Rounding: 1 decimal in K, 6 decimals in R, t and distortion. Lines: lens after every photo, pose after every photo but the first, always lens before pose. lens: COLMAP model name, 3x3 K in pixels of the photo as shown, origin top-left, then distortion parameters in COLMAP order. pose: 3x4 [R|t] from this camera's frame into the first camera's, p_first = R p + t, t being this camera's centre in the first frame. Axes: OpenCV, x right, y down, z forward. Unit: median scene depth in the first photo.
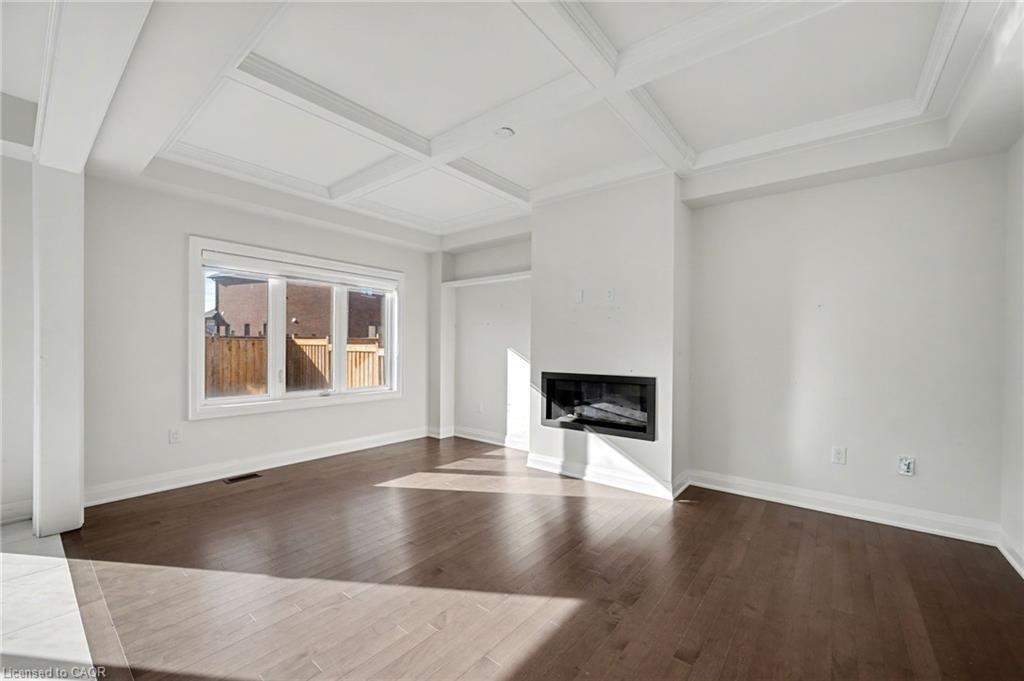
lens RADIAL K [[411.9, 0, 514.2], [0, 411.9, 353.7], [0, 0, 1]] dist [0.000765, 0.000119]
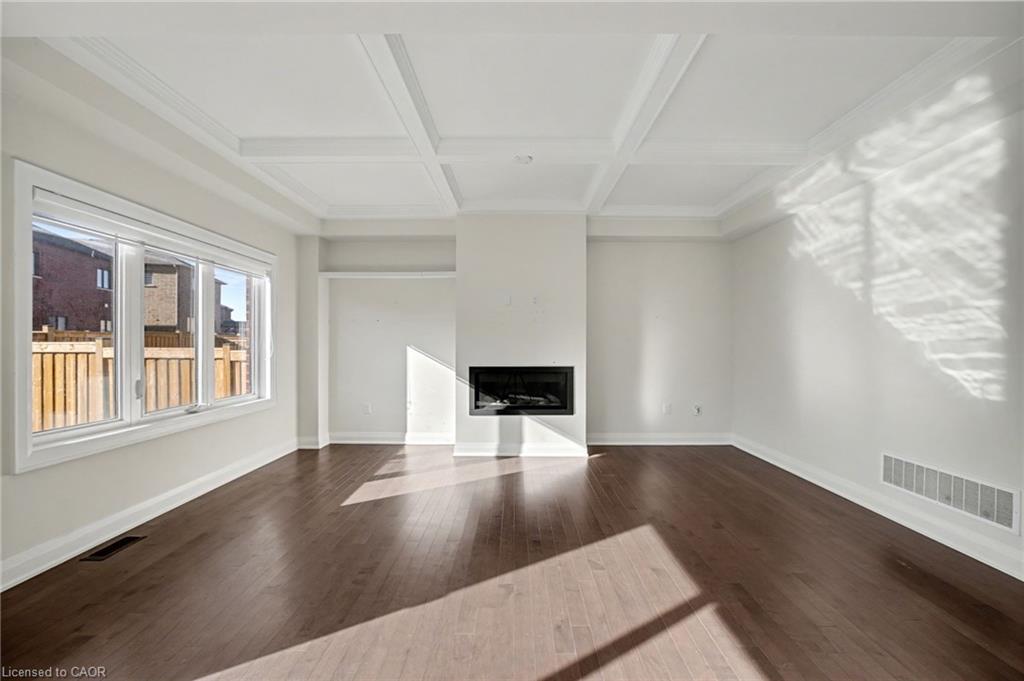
lens RADIAL K [[397.9, 0, 514.2], [0, 397.9, 346.1], [0, 0, 1]] dist [-0.024206, 0.007075]
pose [[0.784509, -0.010475, 0.620029, -0.485619], [0.015630, 0.999874, -0.002884, -0.005218], [-0.619920, 0.011953, 0.784574, 0.105385]]
